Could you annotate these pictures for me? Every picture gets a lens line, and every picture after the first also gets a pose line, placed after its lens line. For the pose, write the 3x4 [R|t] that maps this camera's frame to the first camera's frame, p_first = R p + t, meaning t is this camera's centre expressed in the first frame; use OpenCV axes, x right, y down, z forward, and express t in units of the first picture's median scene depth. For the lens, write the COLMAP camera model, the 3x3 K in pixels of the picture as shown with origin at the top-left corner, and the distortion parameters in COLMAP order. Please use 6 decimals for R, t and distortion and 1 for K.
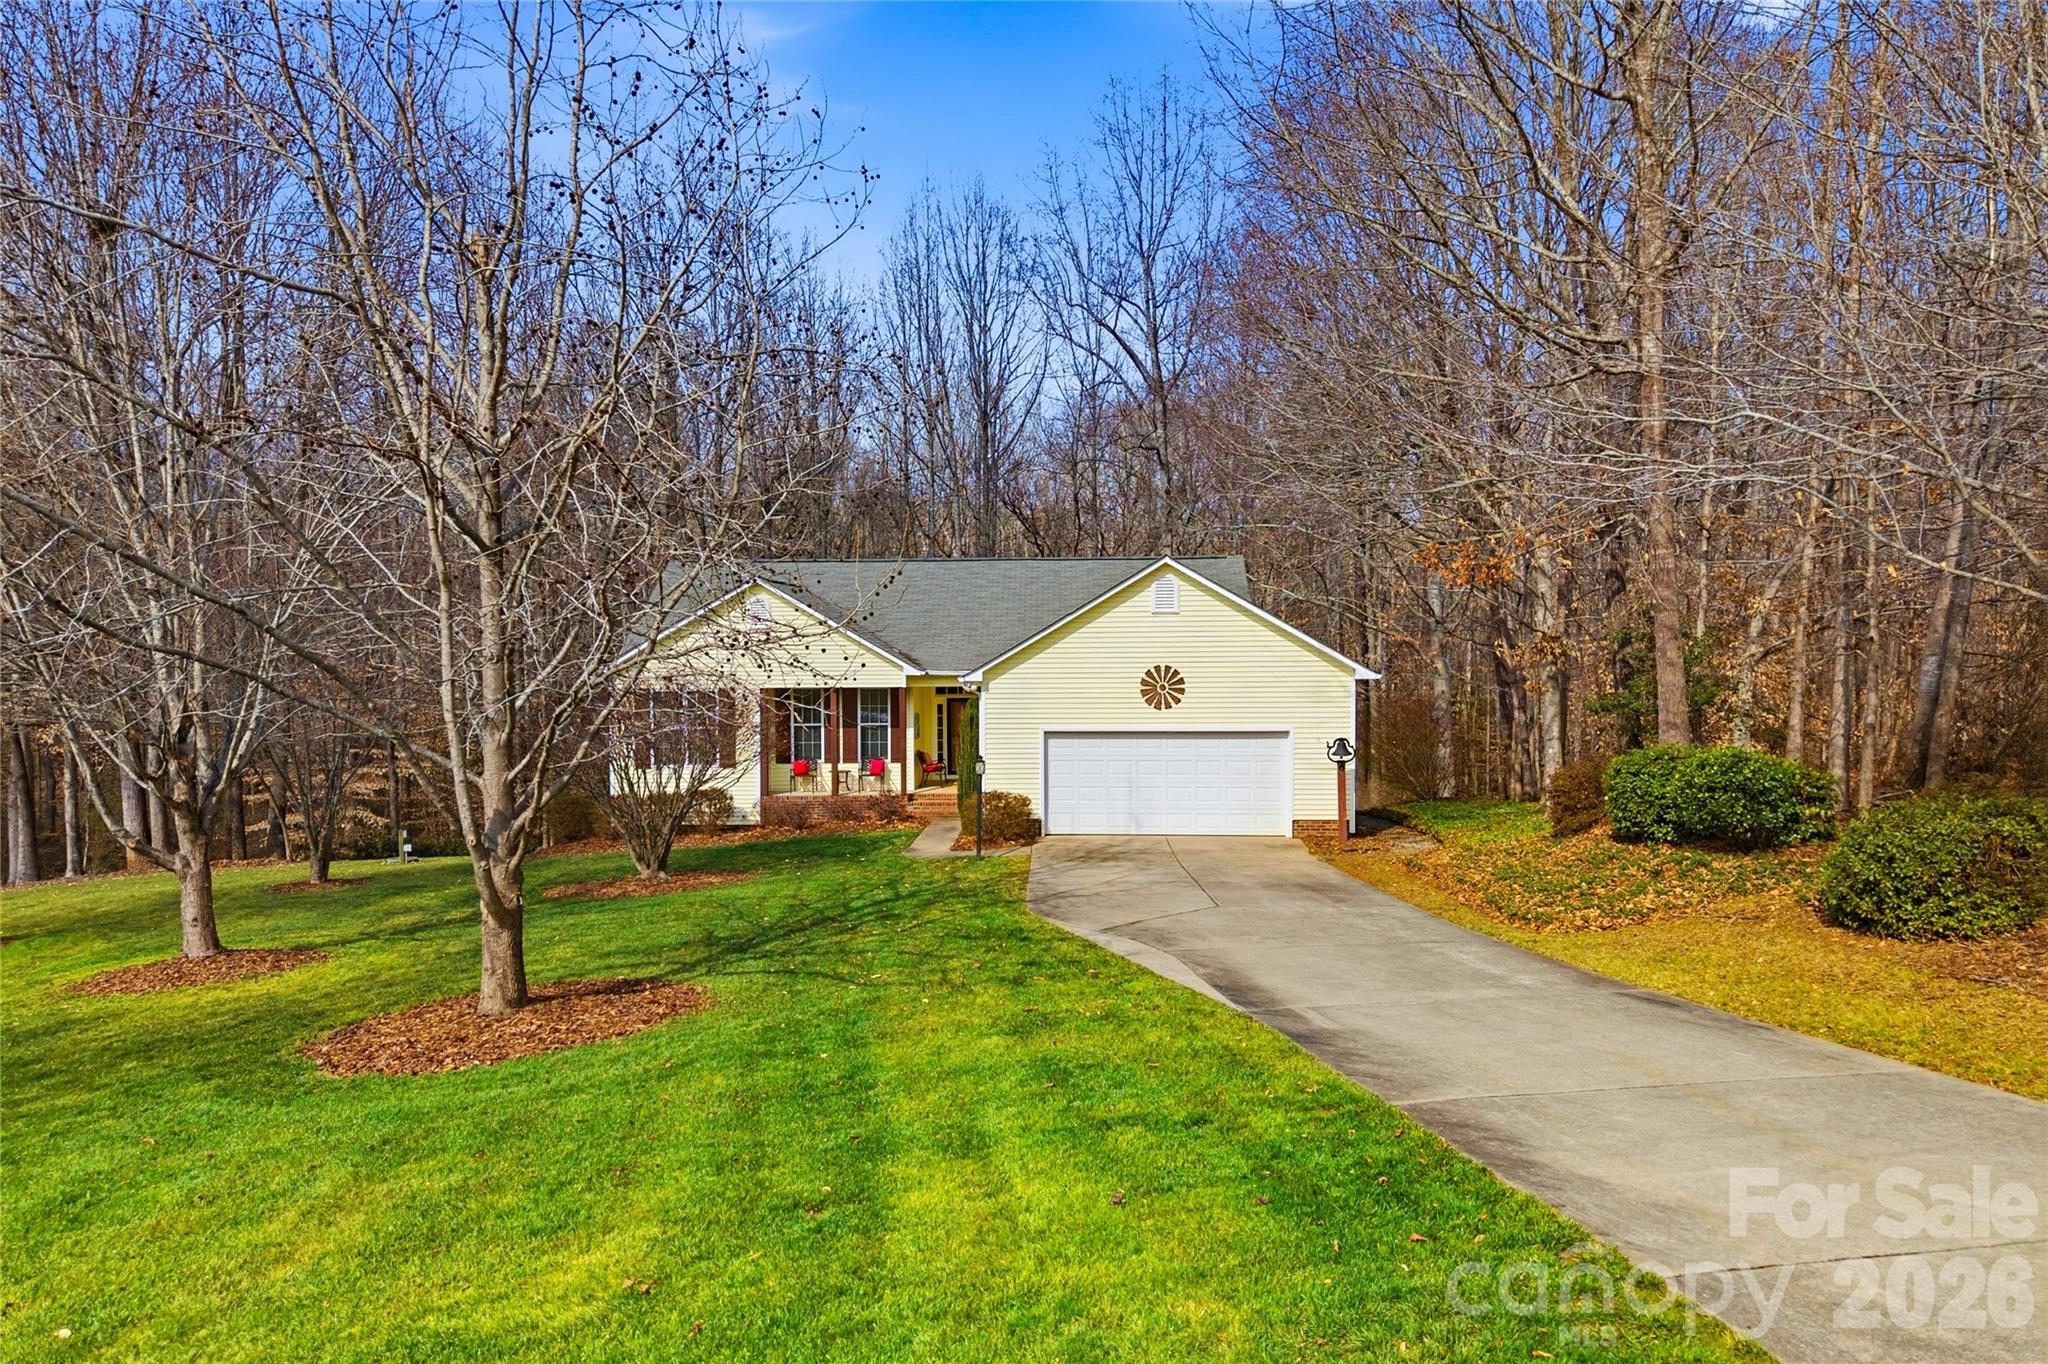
lens RADIAL K [[1400.9, 0, 1024.0], [0, 1400.9, 682.0], [0, 0, 1]] dist [0.039871, -0.000053]
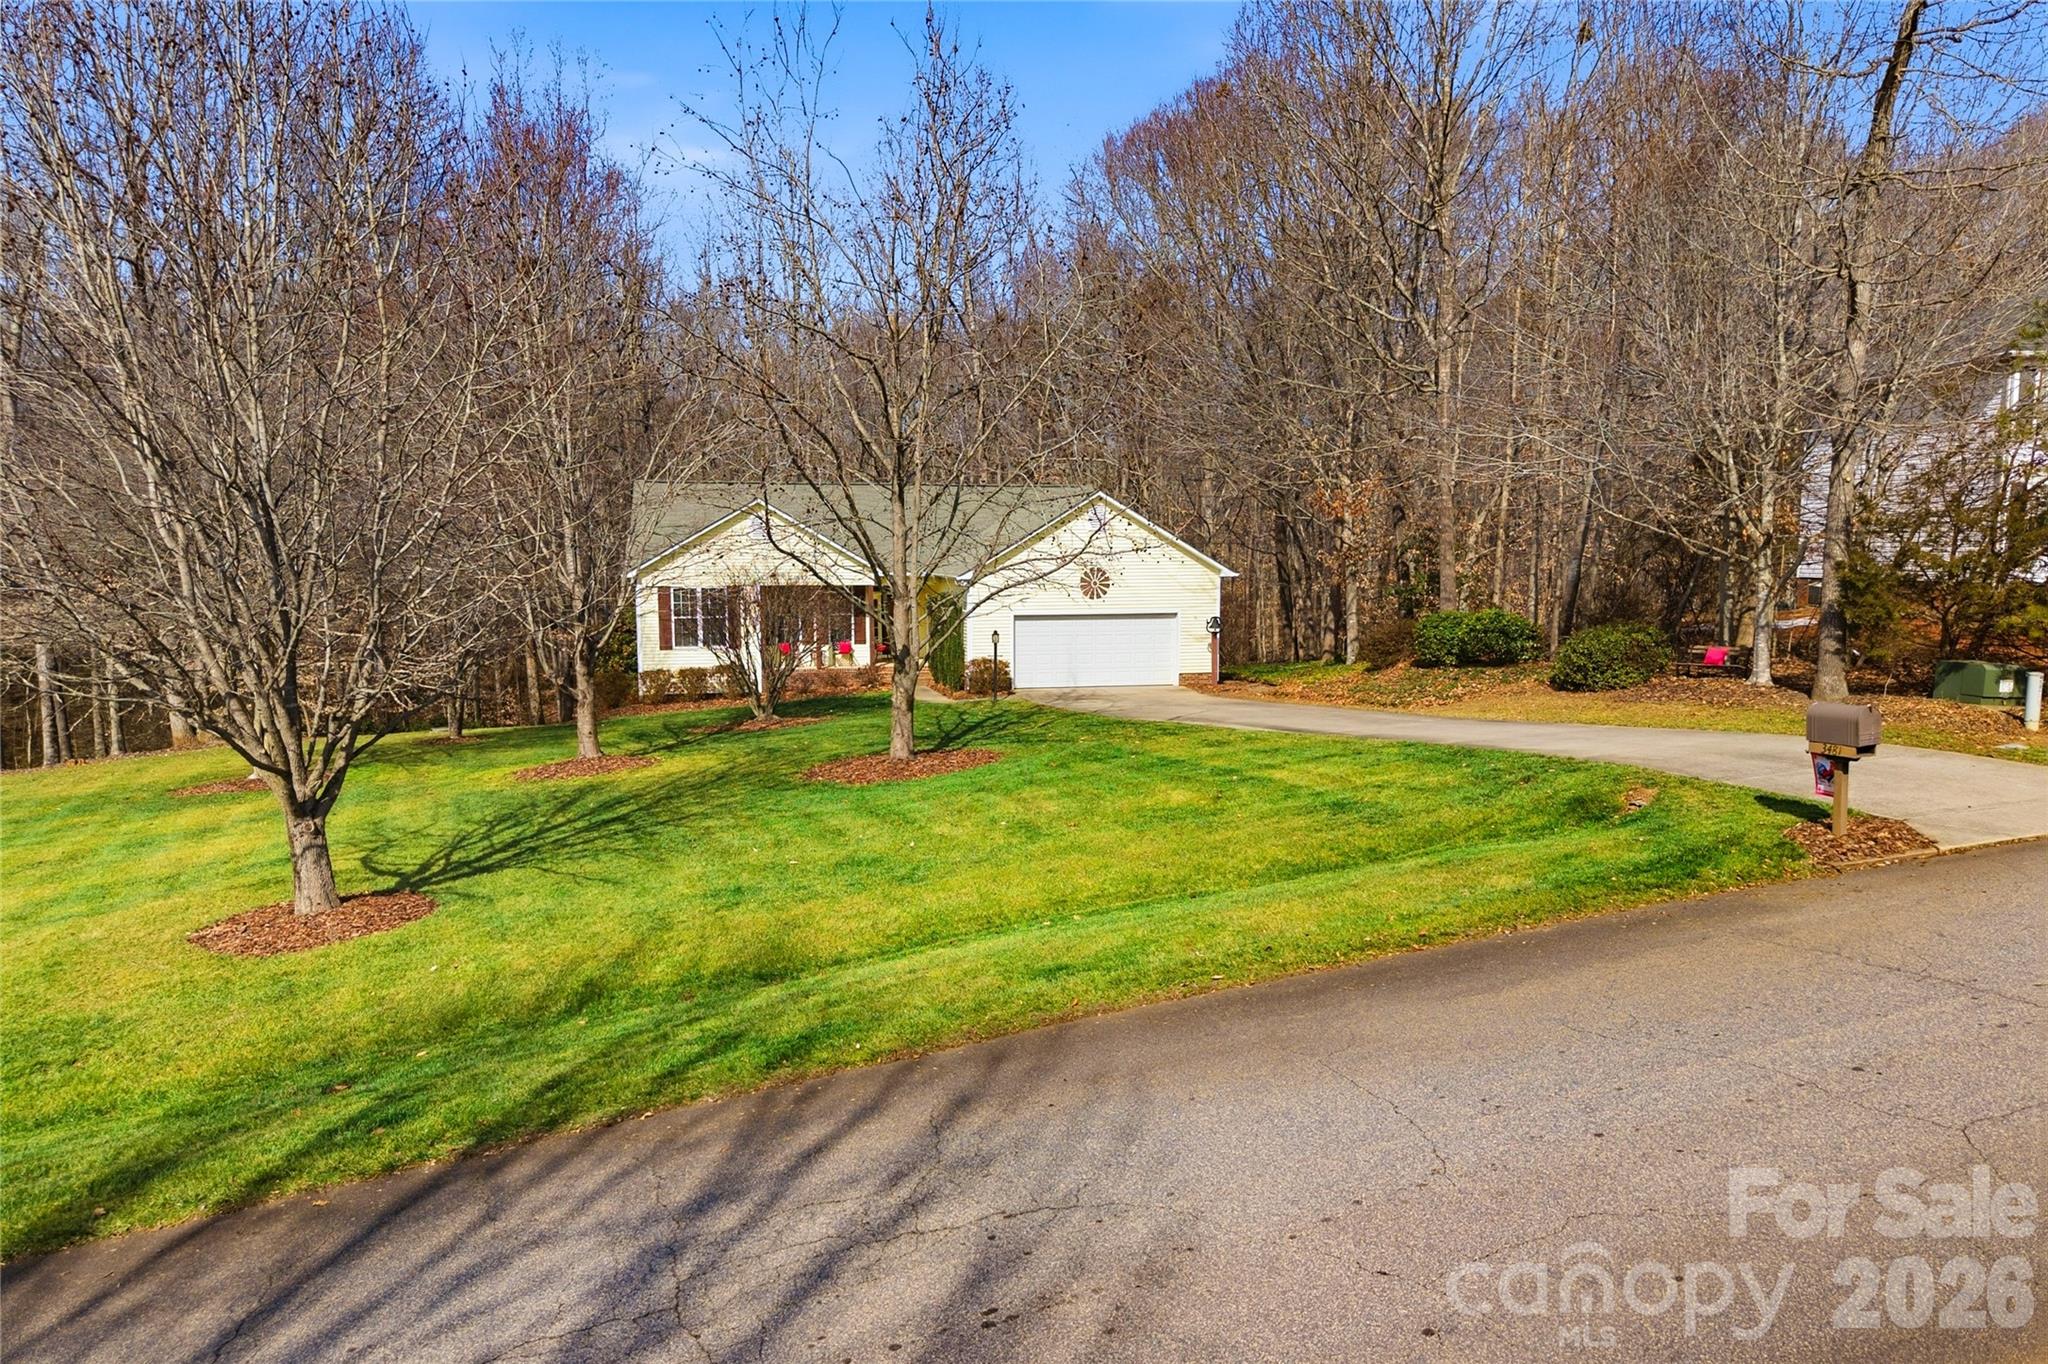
lens RADIAL K [[1400.9, 0, 1024.0], [0, 1400.9, 682.0], [0, 0, 1]] dist [0.039871, -0.000053]
pose [[0.965700, -0.020155, 0.258876, -0.293661], [0.004266, 0.998080, 0.061792, 0.013447], [-0.259625, -0.058568, 0.963932, -0.314540]]
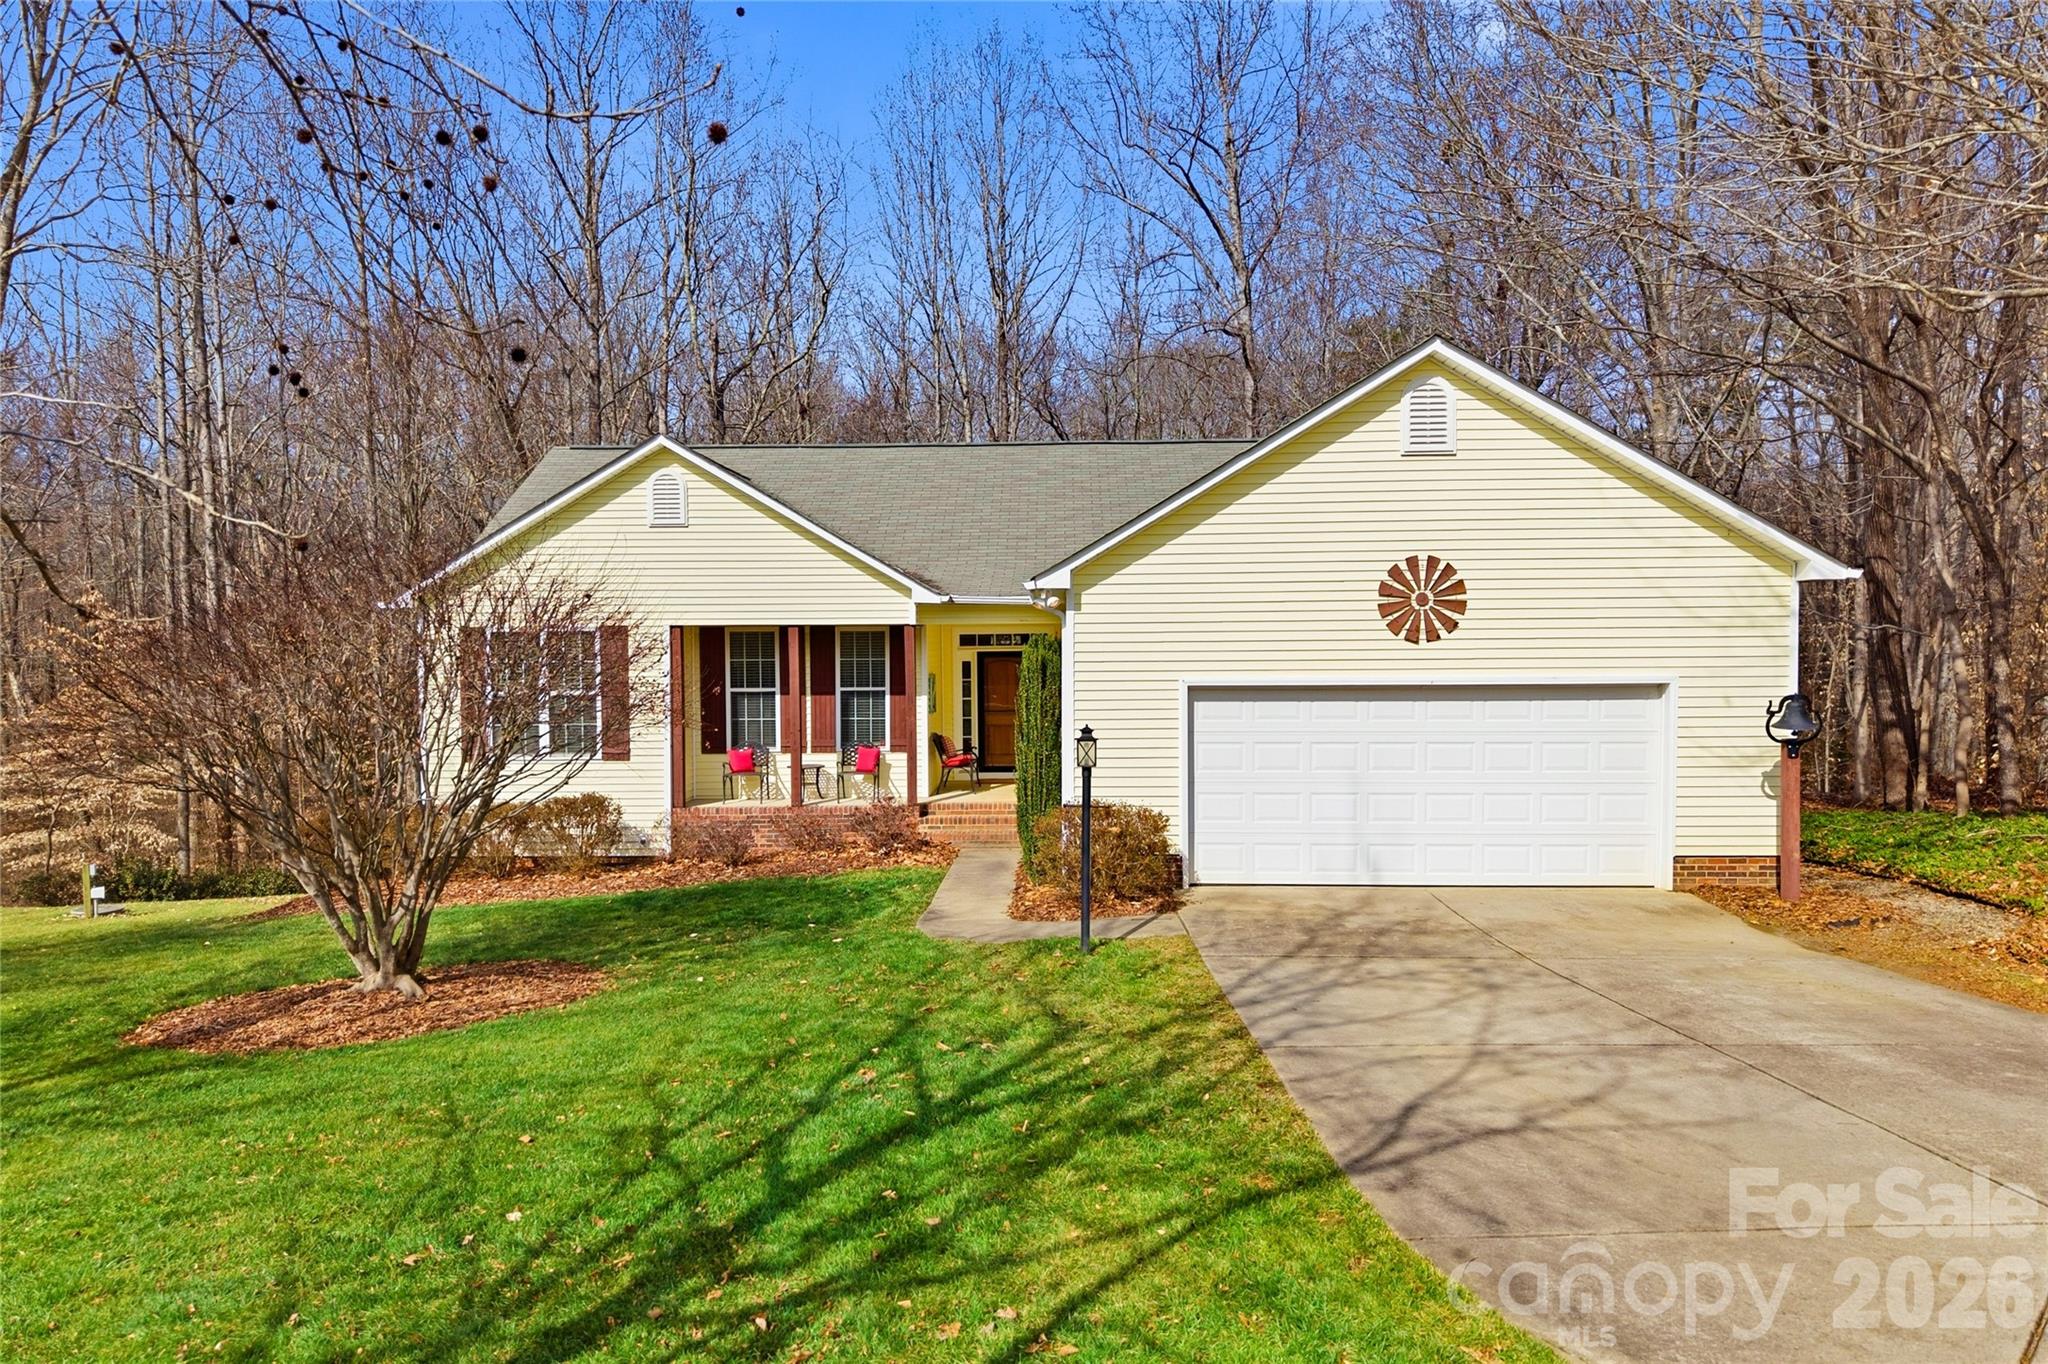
lens RADIAL K [[1417.1, 0, 1024.0], [0, 1417.1, 682.0], [0, 0, 1]] dist [0.002502, -0.000671]
pose [[0.999986, -0.001553, 0.005058, -0.042599], [0.001553, 0.999999, 0.000013, 0.028950], [-0.005058, -0.000005, 0.999987, 0.409361]]
